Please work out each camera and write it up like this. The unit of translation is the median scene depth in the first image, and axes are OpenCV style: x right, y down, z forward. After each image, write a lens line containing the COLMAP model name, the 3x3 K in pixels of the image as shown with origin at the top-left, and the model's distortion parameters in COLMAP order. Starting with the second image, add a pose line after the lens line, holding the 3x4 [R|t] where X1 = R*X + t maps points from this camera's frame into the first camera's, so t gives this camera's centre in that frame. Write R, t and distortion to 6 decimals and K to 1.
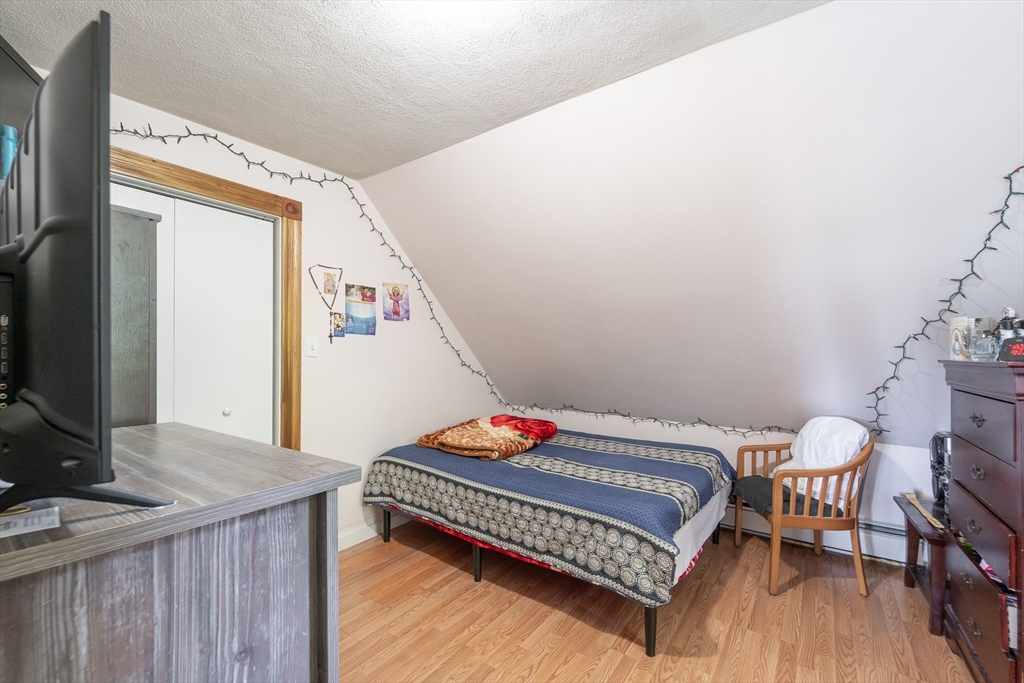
lens RADIAL K [[430.0, 0, 511.7], [0, 430.0, 351.9], [0, 0, 1]] dist [-0.003367, -0.000324]
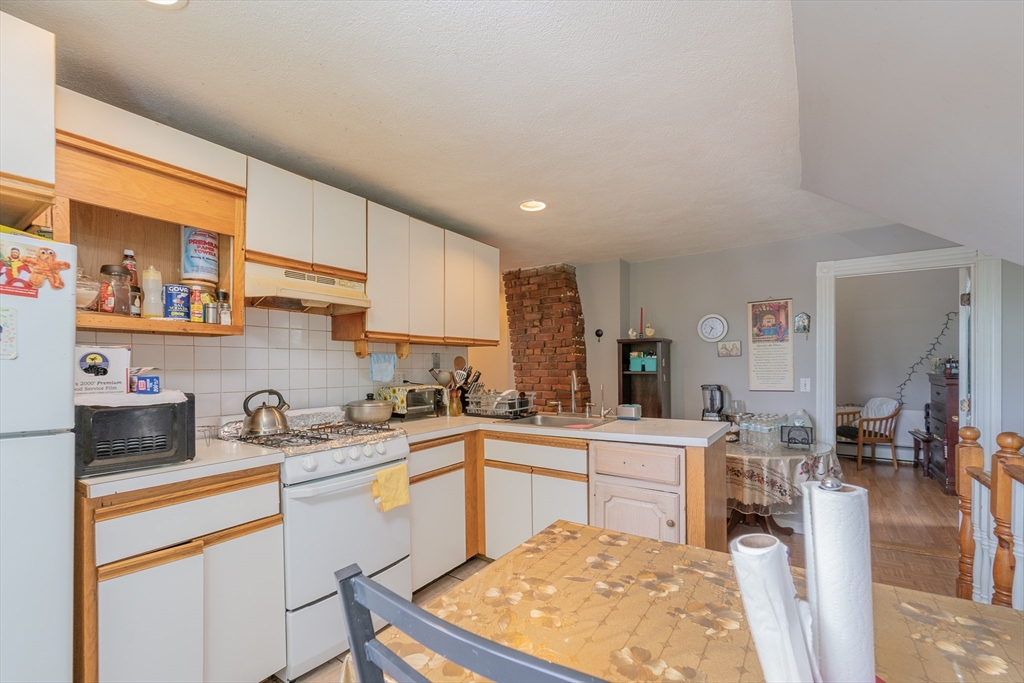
lens RADIAL K [[430.0, 0, 517.7], [0, 430.0, 358.6], [0, 0, 1]] dist [-0.003367, -0.000324]
pose [[0.999976, -0.004533, 0.005249, -1.275149], [0.004527, 0.999989, 0.001319, -0.070542], [-0.005255, -0.001295, 0.999985, -1.352079]]
